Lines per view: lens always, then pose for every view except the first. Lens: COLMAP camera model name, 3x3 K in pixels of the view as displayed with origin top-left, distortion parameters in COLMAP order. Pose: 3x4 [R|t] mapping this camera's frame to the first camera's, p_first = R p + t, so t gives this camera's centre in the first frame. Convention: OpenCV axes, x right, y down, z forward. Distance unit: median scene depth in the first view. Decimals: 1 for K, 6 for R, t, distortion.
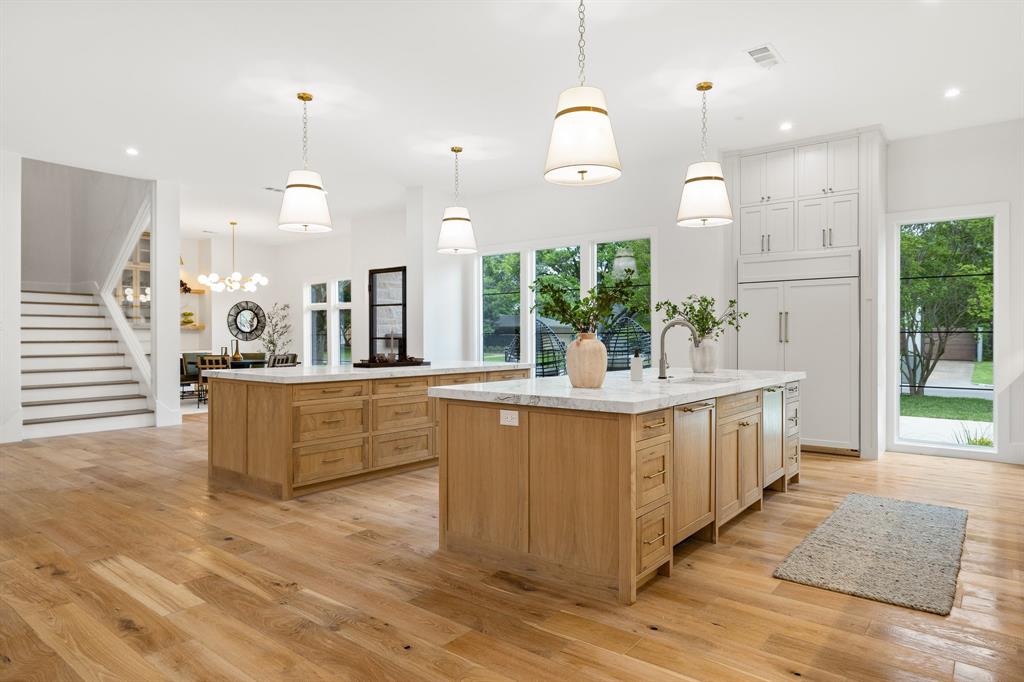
lens RADIAL K [[608.5, 0, 510.7], [0, 608.5, 343.1], [0, 0, 1]] dist [0.000032, 0.000153]
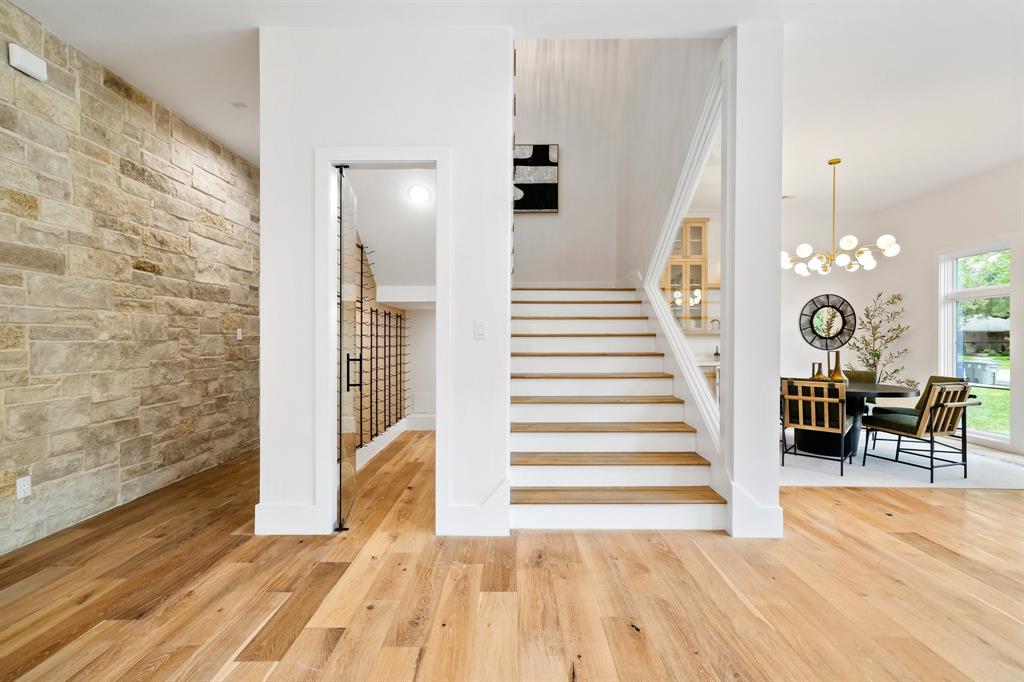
lens RADIAL K [[442.2, 0, 510.8], [0, 442.2, 342.1], [0, 0, 1]] dist [0.011699, -0.000821]
pose [[0.609641, 0.001133, -0.792677, -0.252374], [-0.005468, 0.999981, -0.002777, -0.009694], [0.792659, 0.006027, 0.609635, 0.395369]]
